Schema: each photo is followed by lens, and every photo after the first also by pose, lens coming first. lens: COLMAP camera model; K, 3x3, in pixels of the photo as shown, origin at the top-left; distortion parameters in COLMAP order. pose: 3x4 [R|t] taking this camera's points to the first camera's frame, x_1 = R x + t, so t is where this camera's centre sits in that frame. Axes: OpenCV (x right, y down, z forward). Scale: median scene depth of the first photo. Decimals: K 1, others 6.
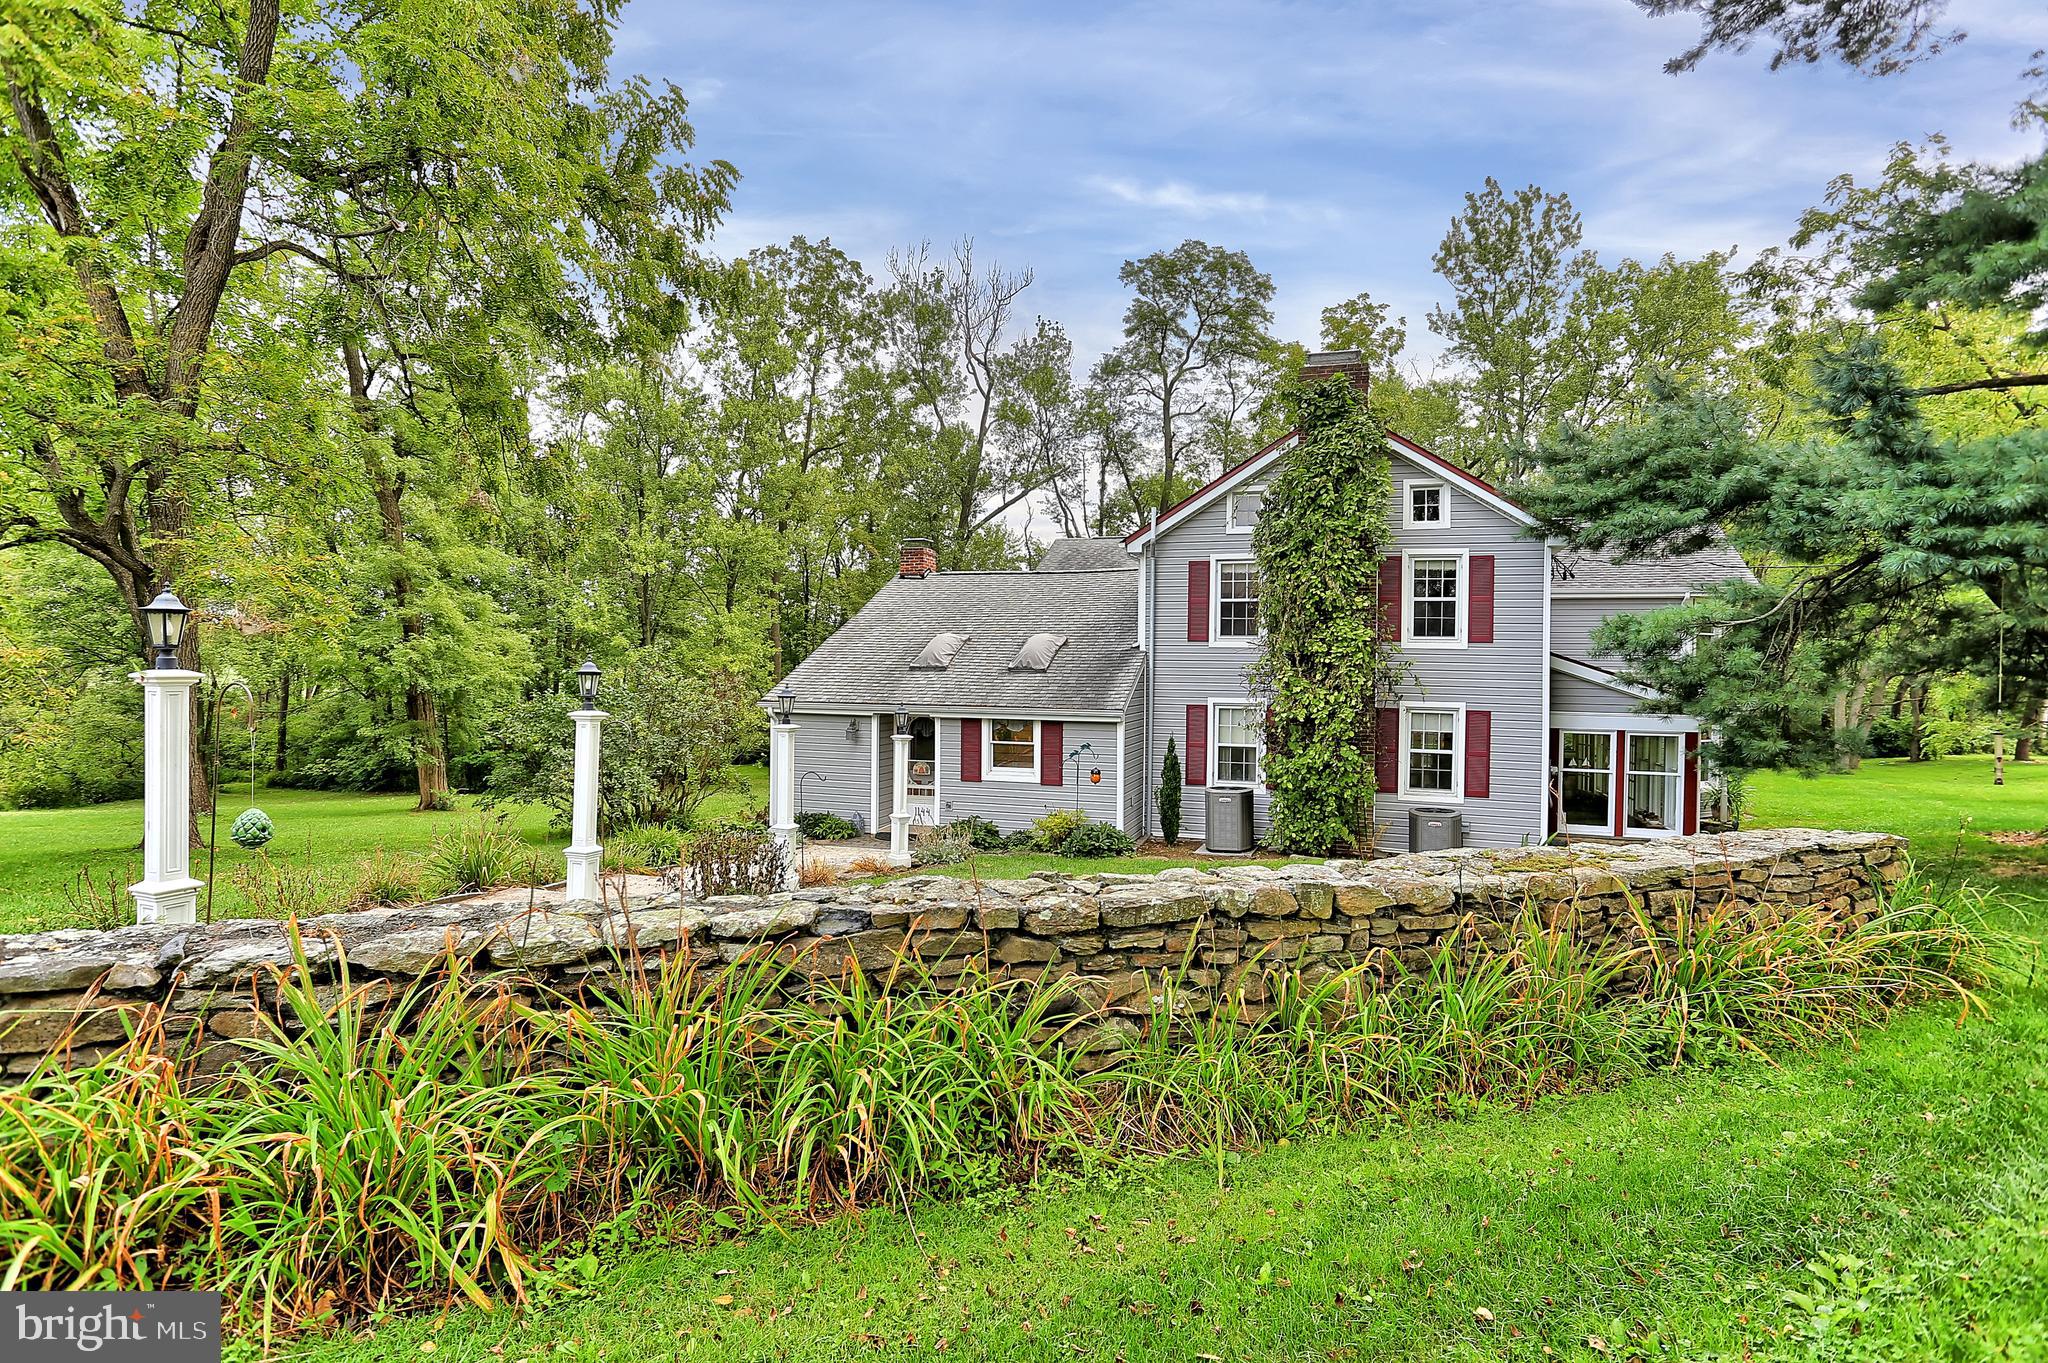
lens RADIAL K [[1013.8, 0, 1023.0], [0, 1013.8, 698.3], [0, 0, 1]] dist [-0.000694, 0.000040]
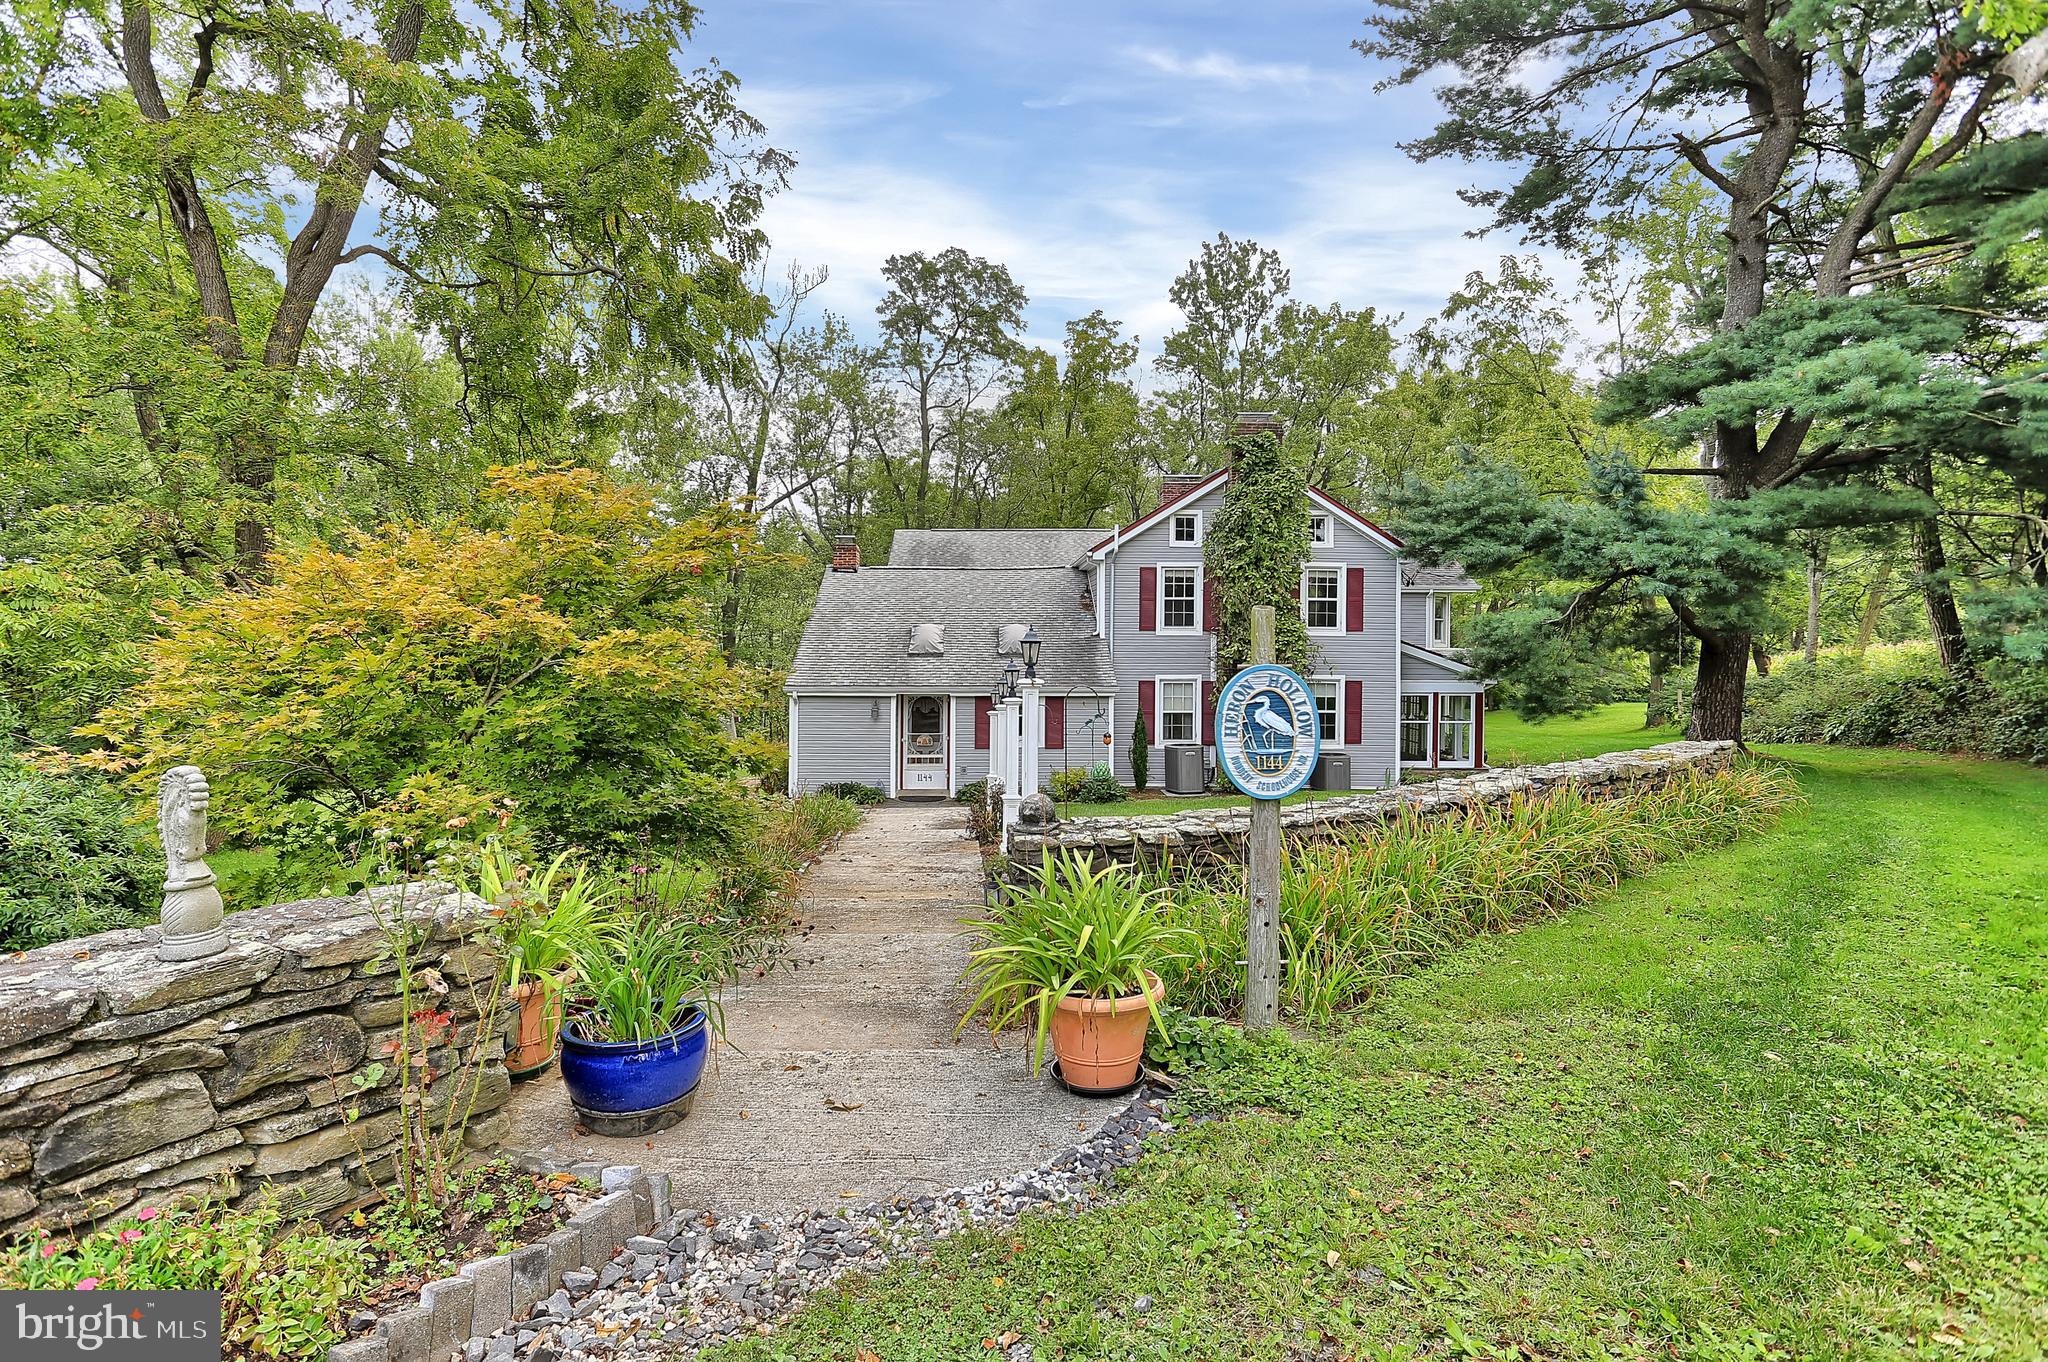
lens RADIAL K [[1015.3, 0, 1024.0], [0, 1015.3, 681.0], [0, 0, 1]] dist [-0.027653, -0.000039]
pose [[0.952955, -0.021762, 0.302329, -0.357998], [0.019773, 0.999758, 0.009641, -0.008749], [-0.302466, -0.003209, 0.953155, -0.158952]]
